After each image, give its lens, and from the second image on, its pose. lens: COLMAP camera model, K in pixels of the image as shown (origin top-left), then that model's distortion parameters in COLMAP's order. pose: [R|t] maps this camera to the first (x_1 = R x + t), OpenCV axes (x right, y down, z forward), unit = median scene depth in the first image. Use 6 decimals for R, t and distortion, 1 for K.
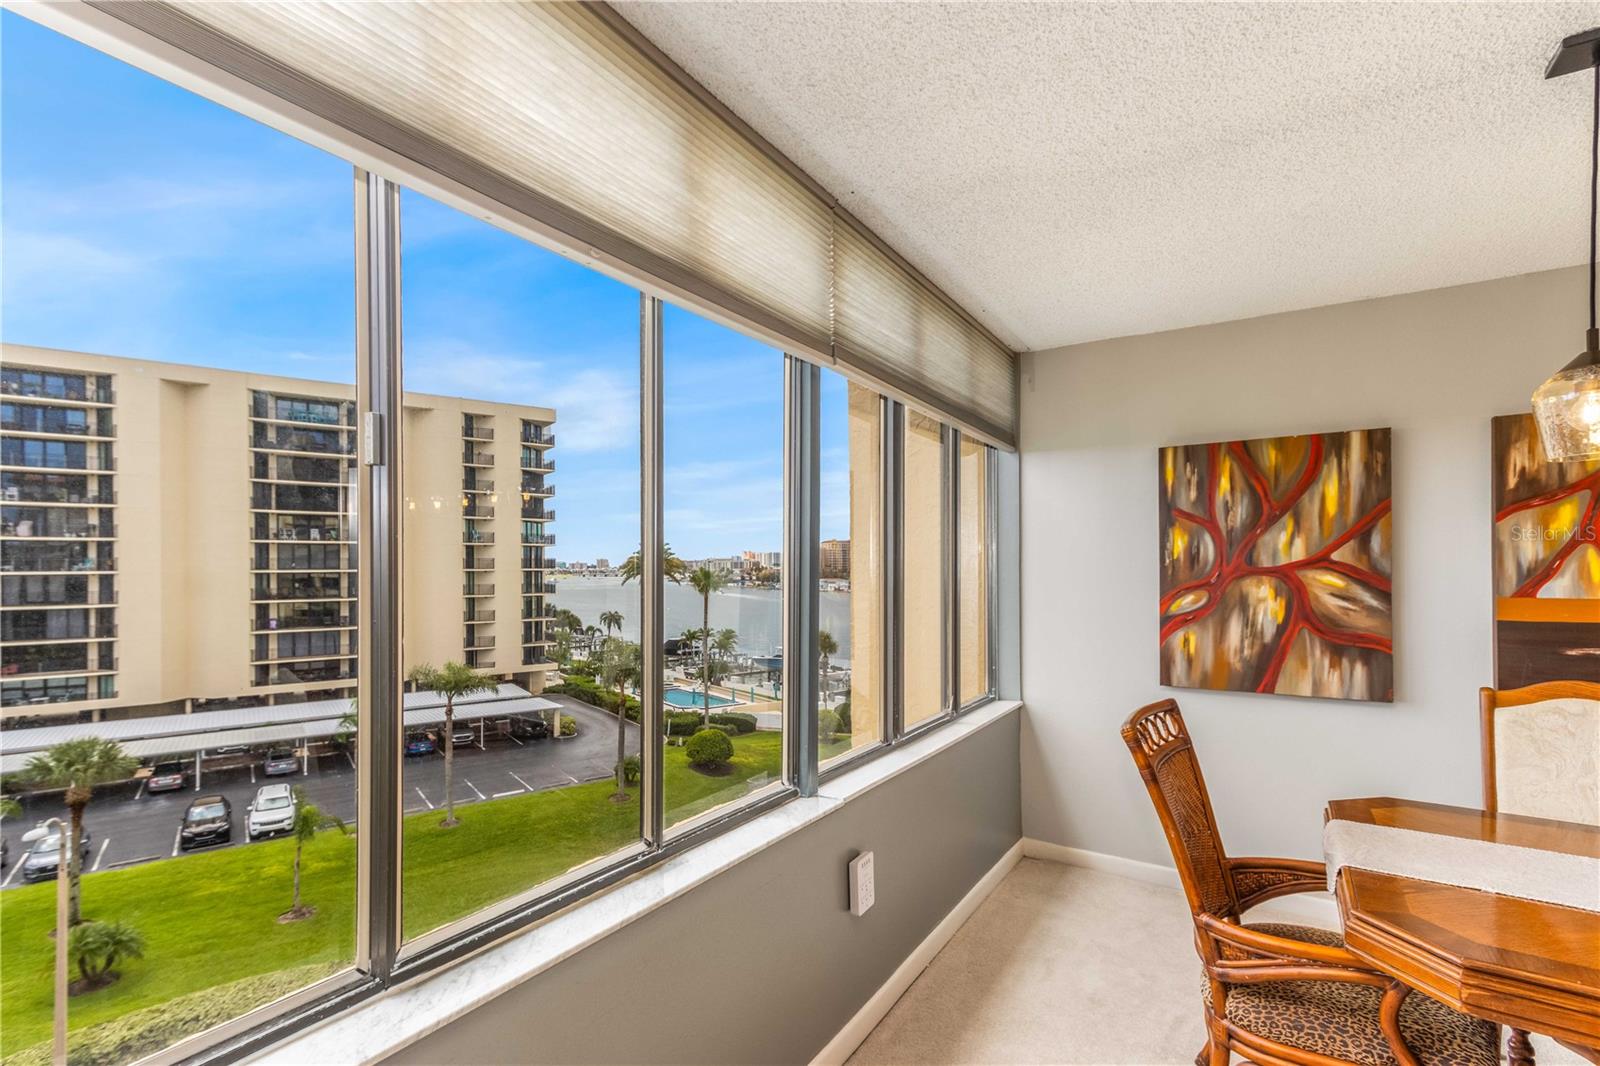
lens RADIAL K [[744.5, 0, 784.1], [0, 744.5, 569.3], [0, 0, 1]] dist [0.026571, -0.003769]
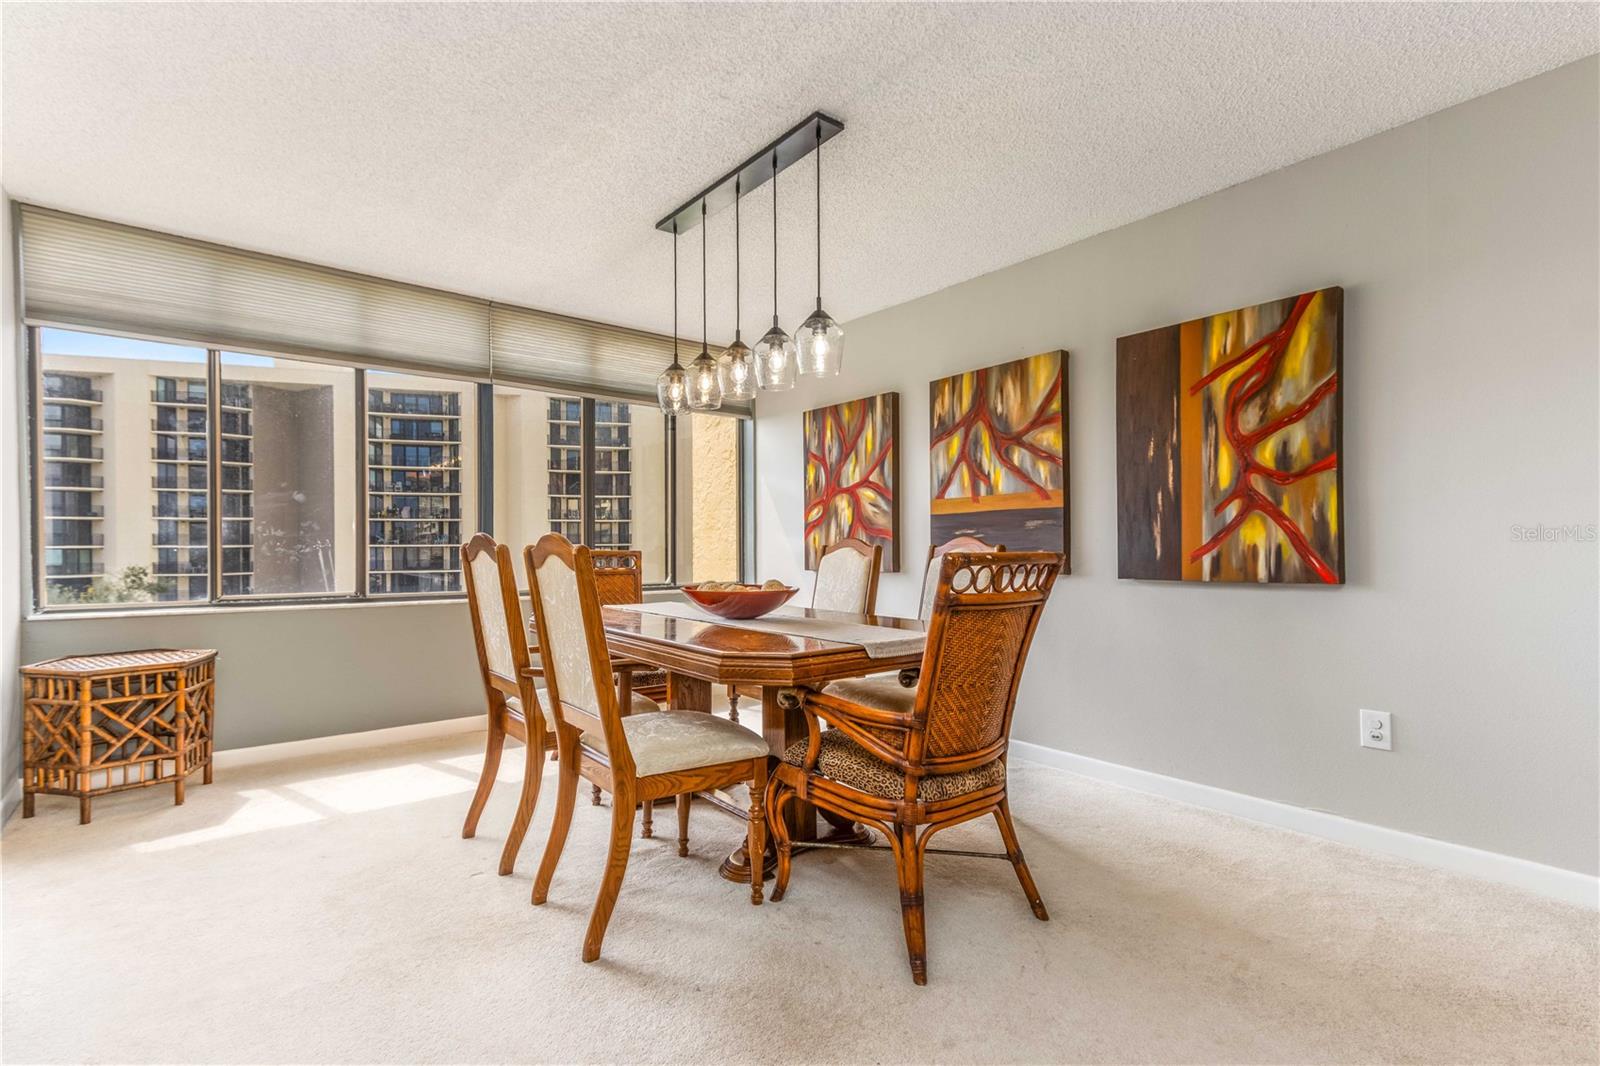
lens RADIAL K [[744.5, 0, 750.0], [0, 744.5, 551.4], [0, 0, 1]] dist [0.026571, -0.003769]
pose [[0.935496, 0.004048, -0.353314, 0.967757], [-0.001578, 0.999972, 0.007277, 0.111786], [0.353334, -0.006250, 0.935476, -0.459503]]
